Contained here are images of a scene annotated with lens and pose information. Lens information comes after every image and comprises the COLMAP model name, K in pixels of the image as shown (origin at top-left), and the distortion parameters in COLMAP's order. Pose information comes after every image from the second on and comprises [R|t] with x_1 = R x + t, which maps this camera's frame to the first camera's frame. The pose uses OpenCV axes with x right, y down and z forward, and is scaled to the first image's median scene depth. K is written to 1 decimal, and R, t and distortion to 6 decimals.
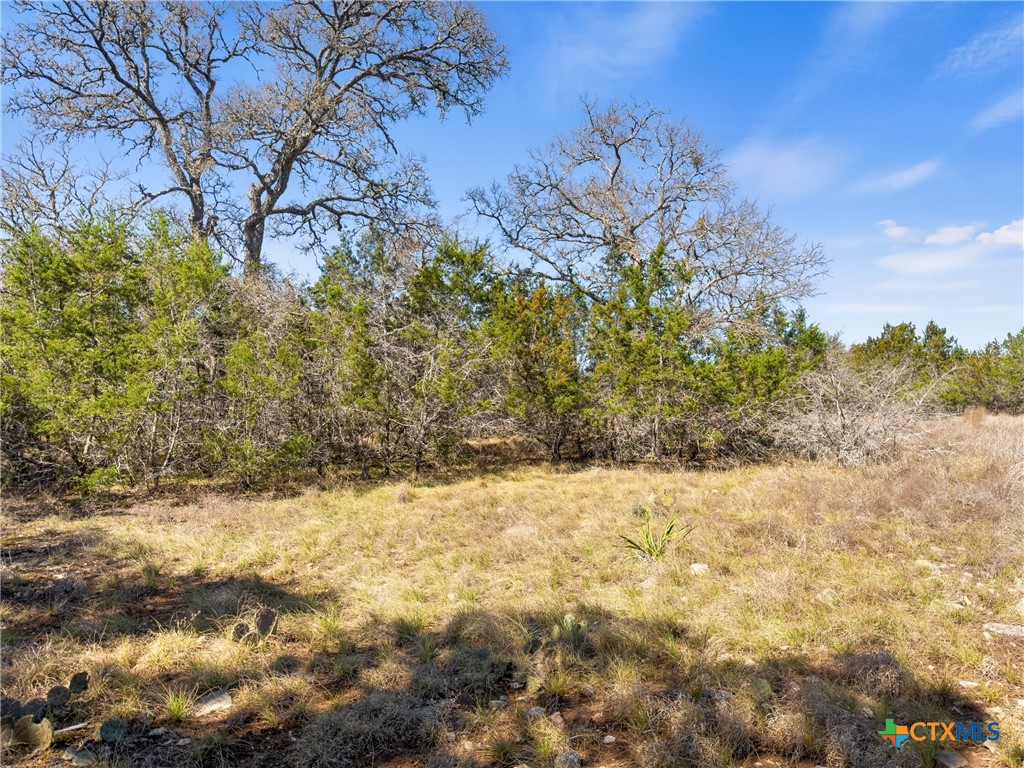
lens RADIAL K [[719.6, 0, 510.7], [0, 719.6, 391.2], [0, 0, 1]] dist [0.029544, -0.054648]
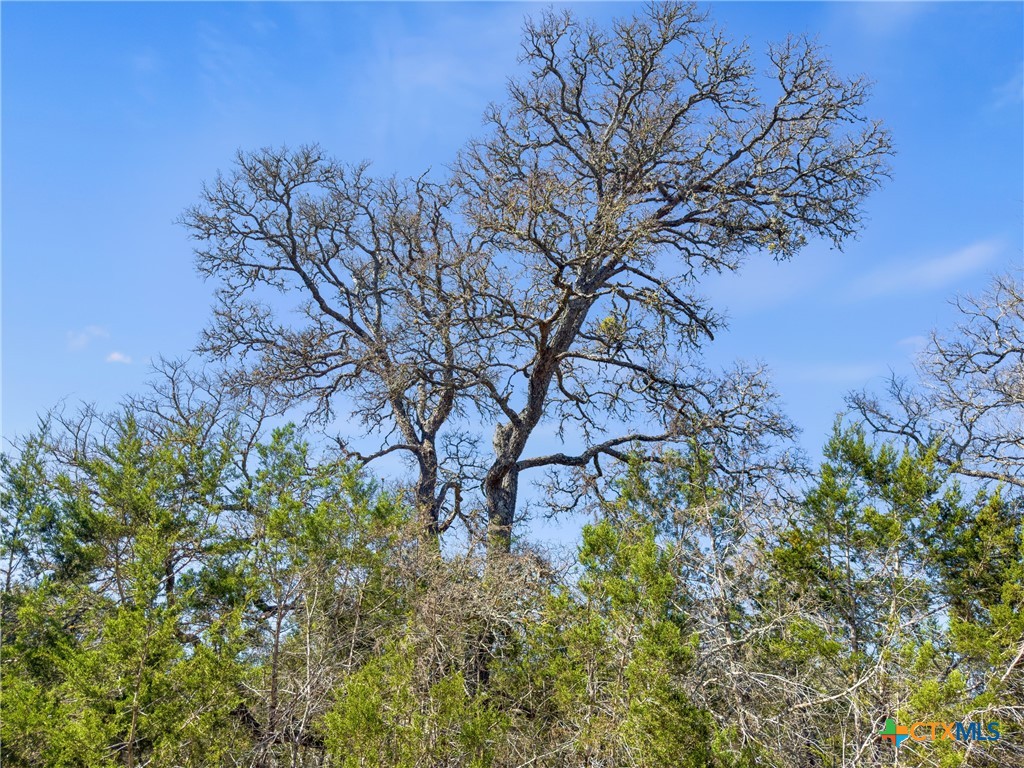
lens RADIAL K [[719.6, 0, 503.2], [0, 719.6, 408.3], [0, 0, 1]] dist [0.029544, -0.054648]
pose [[0.889665, -0.187143, -0.416501, -0.083569], [-0.007713, 0.905864, -0.423498, -0.022634], [0.456548, 0.379984, 0.804473, 0.508482]]
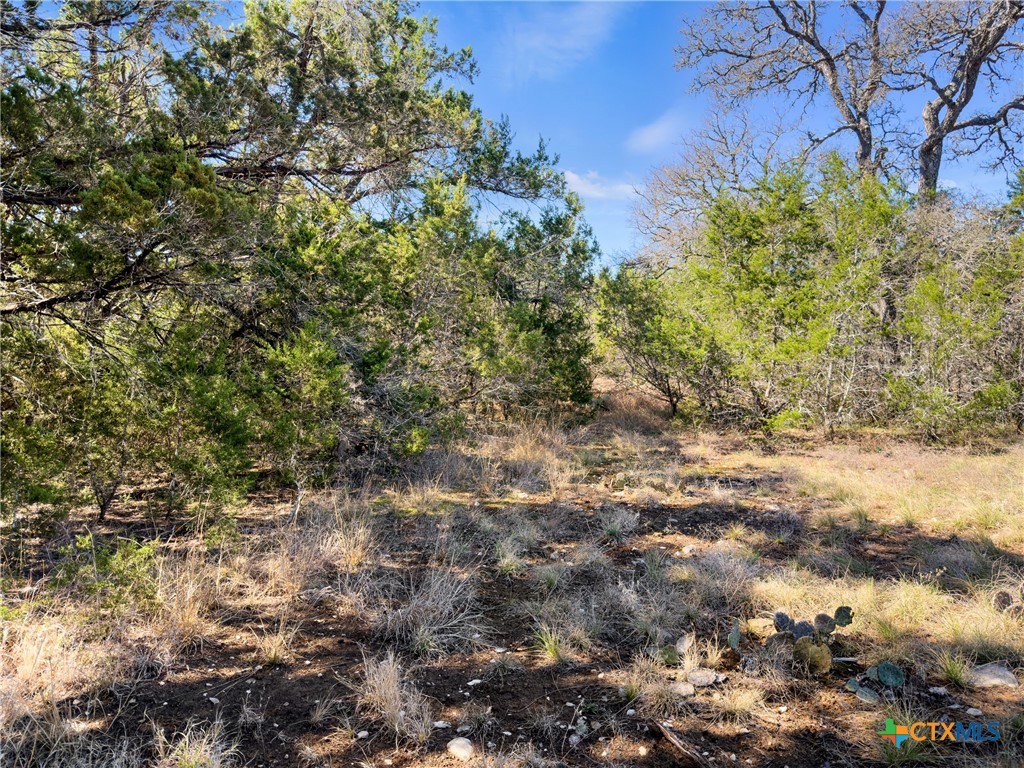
lens RADIAL K [[719.6, 0, 502.9], [0, 719.6, 389.4], [0, 0, 1]] dist [0.029544, -0.054648]
pose [[0.661427, 0.023585, -0.749639, -0.033037], [0.026724, 0.998130, 0.054983, 0.004416], [0.749533, -0.056400, 0.659559, 0.000030]]
